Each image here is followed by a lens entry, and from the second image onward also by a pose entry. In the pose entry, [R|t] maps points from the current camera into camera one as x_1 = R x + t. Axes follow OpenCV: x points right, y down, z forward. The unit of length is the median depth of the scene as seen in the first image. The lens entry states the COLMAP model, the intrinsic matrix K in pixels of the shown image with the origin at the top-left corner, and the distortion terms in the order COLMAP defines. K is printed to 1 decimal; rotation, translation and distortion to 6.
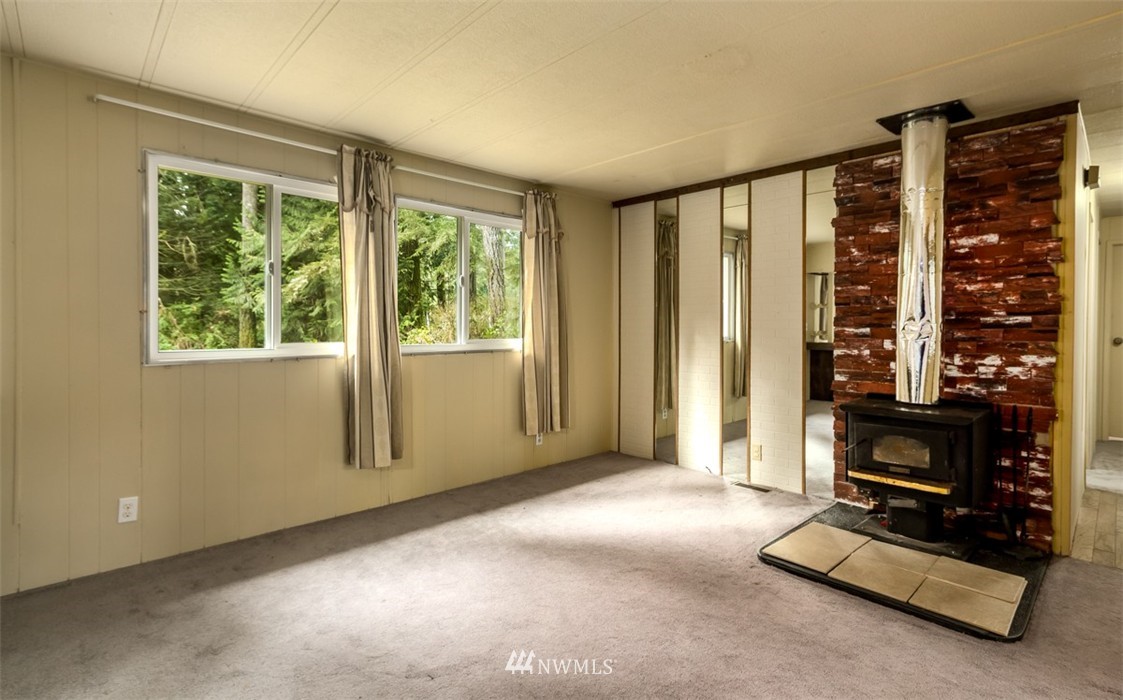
lens RADIAL K [[525.1, 0, 584.7], [0, 525.1, 338.9], [0, 0, 1]] dist [-0.013509, 0.000155]
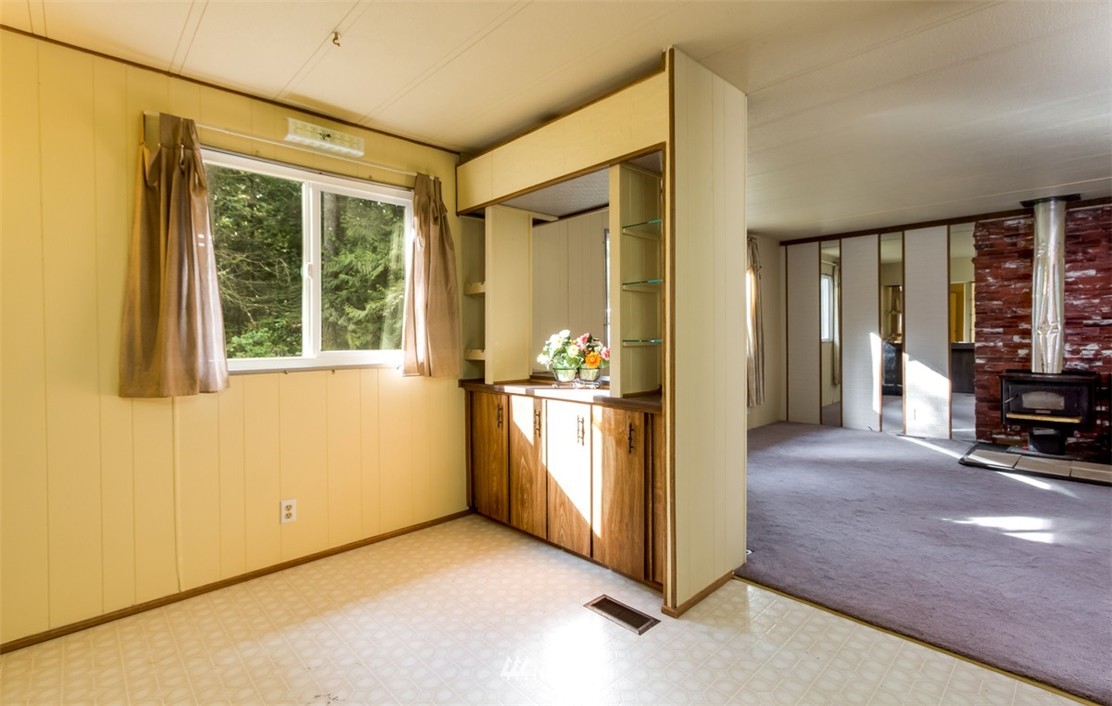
lens RADIAL K [[521.0, 0, 557.9], [0, 521.0, 346.5], [0, 0, 1]] dist [-0.001821, -0.001613]
pose [[0.999925, -0.012092, -0.002087, -0.877902], [0.012084, 0.999920, -0.003826, 0.025965], [0.002133, 0.003801, 0.999991, -0.624811]]
